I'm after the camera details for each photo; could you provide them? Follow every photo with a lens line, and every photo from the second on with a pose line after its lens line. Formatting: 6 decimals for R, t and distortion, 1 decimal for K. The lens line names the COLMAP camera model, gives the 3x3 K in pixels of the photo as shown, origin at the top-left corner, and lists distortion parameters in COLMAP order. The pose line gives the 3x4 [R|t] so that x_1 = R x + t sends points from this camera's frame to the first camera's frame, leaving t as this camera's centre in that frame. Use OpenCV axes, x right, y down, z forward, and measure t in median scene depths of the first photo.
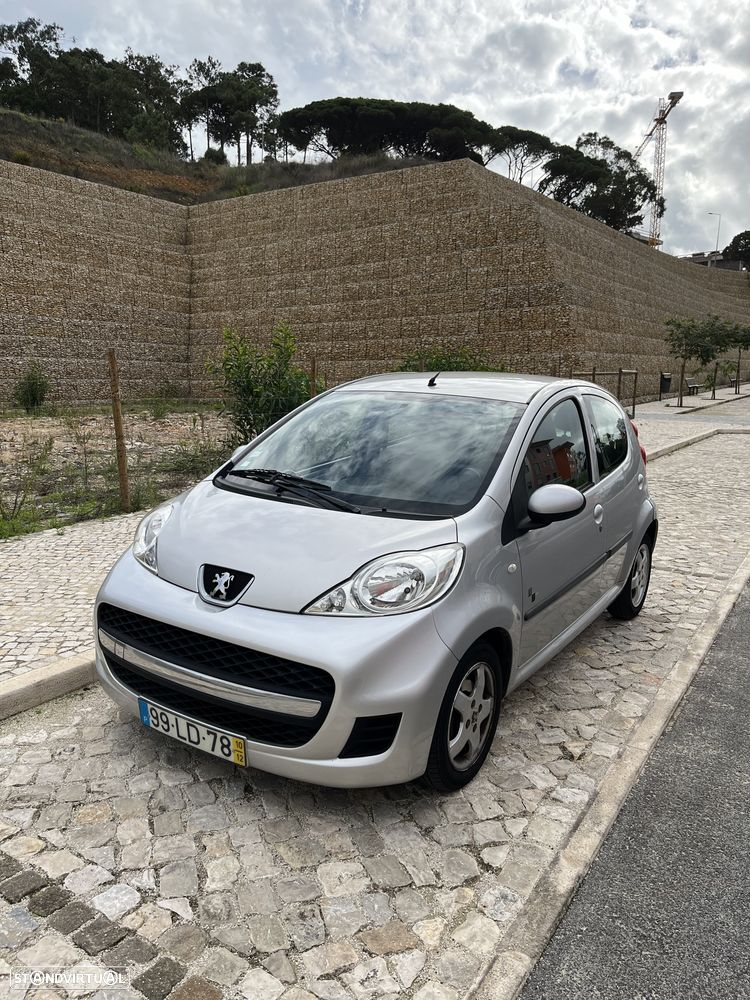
lens RADIAL K [[750.4, 0, 371.3], [0, 750.4, 510.5], [0, 0, 1]] dist [0.055043, -0.073475]
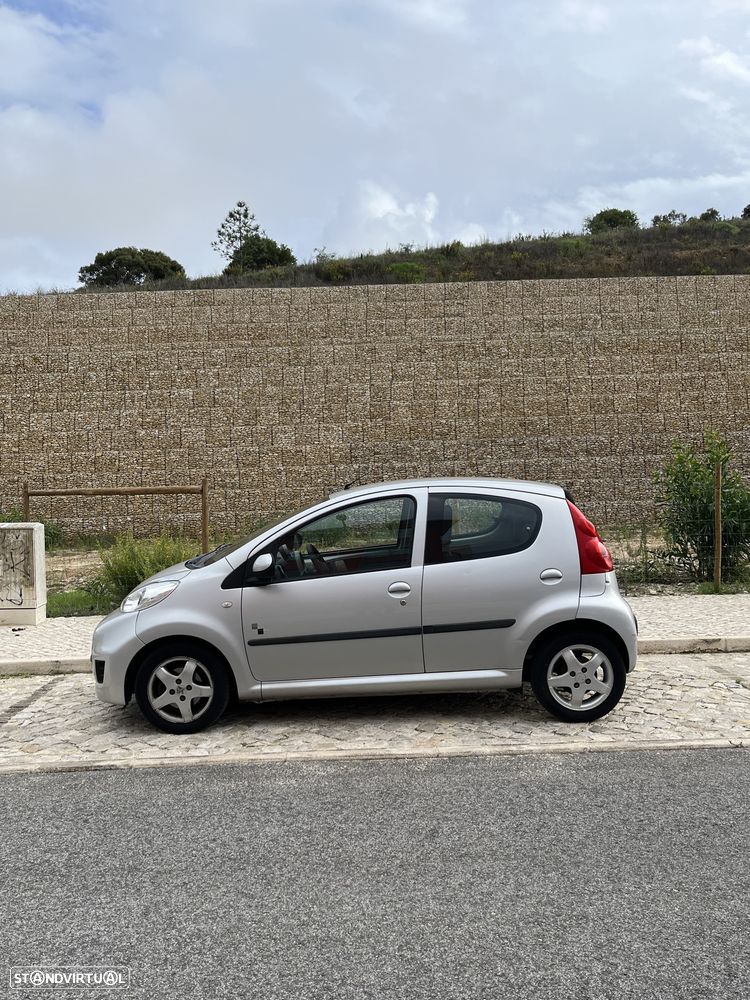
lens RADIAL K [[856.1, 0, 375.0], [0, 856.1, 500.0], [0, 0, 1]] dist [0.034959, -0.003147]
pose [[0.560925, -0.026262, -0.827450, 1.938631], [-0.115726, 0.987196, -0.109783, 0.023378], [0.819738, 0.157337, 0.550704, 0.260337]]
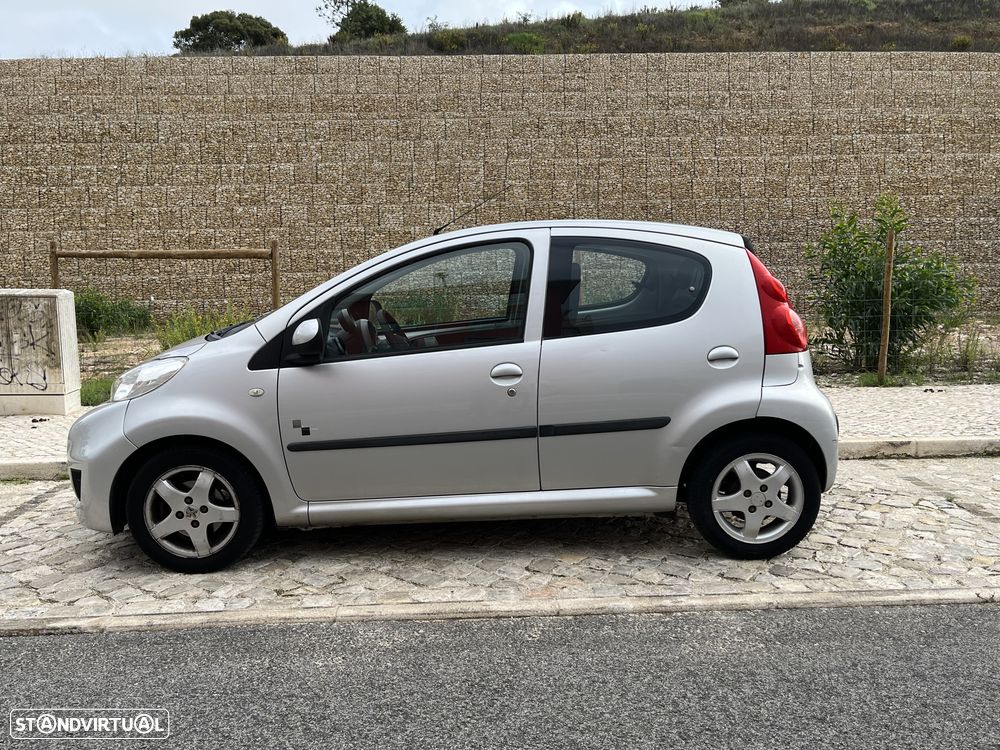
lens RADIAL K [[856.1, 0, 511.2], [0, 856.1, 372.3], [0, 0, 1]] dist [0.034959, -0.003147]
pose [[0.581985, 0.058571, -0.811088, 1.476347], [-0.126508, 0.991781, -0.019155, 0.027084], [0.803299, 0.113757, 0.584611, 0.609113]]
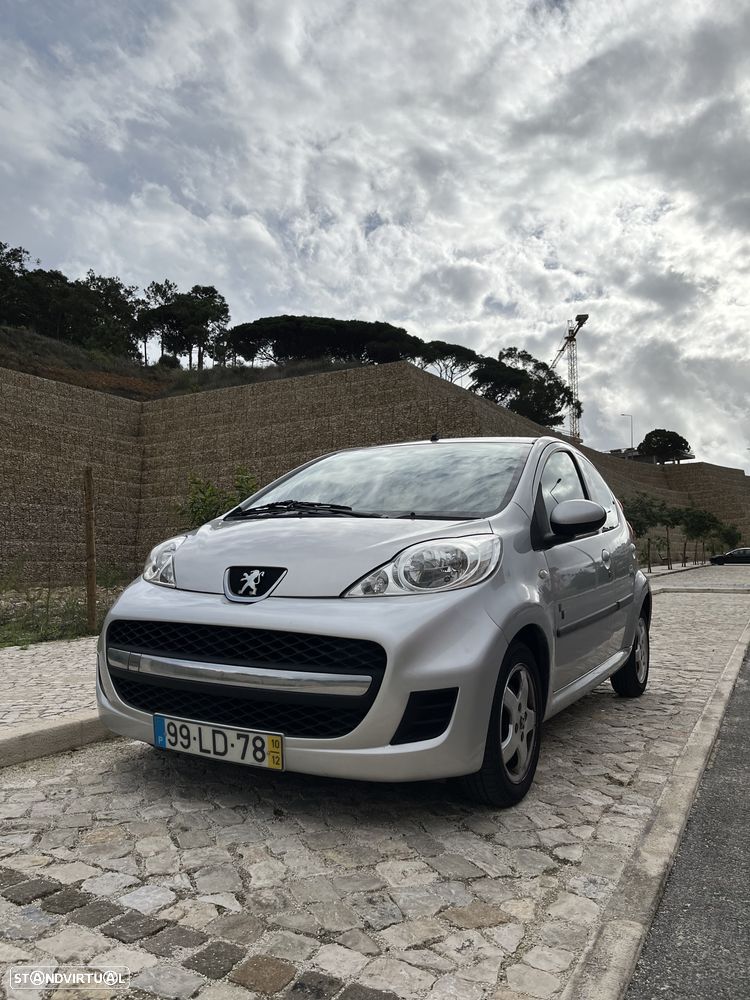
lens RADIAL K [[750.4, 0, 371.3], [0, 750.4, 510.5], [0, 0, 1]] dist [0.055043, -0.073475]
pose [[0.997091, -0.009654, 0.075604, -0.117287], [0.028141, 0.968488, -0.247465, 0.247560], [-0.070833, 0.248873, 0.965943, 0.048872]]
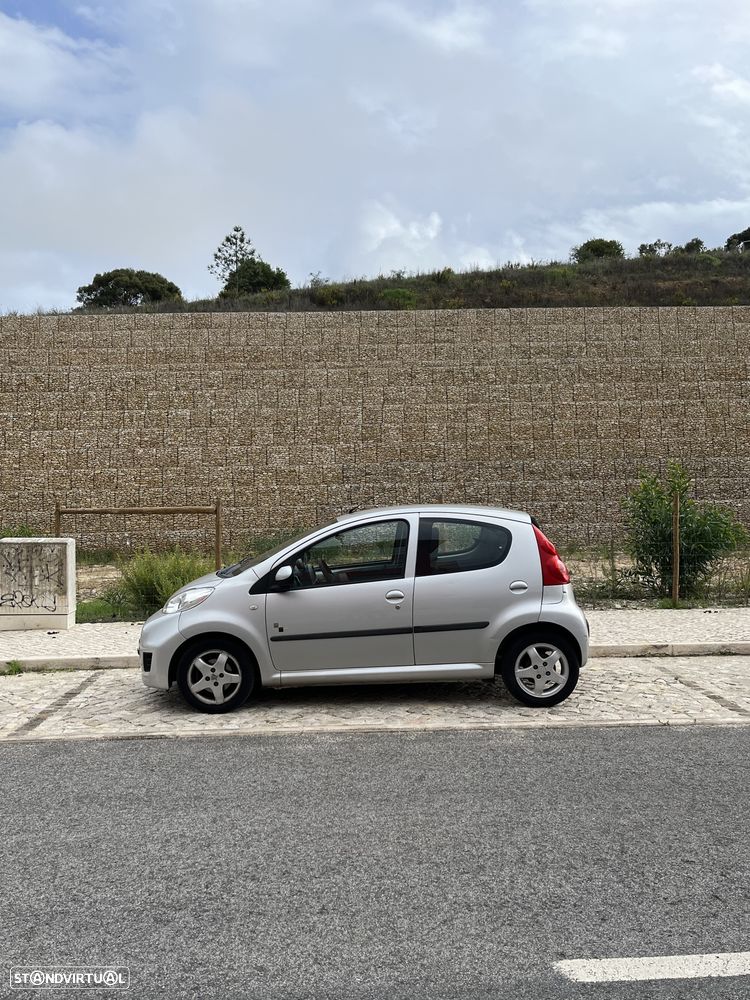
lens RADIAL K [[856.1, 0, 375.0], [0, 856.1, 500.0], [0, 0, 1]] dist [0.034959, -0.003147]
pose [[0.572166, -0.037289, -0.819290, 2.269788], [-0.126057, 0.983097, -0.132778, 0.062029], [0.810393, 0.179248, 0.557794, -0.001069]]
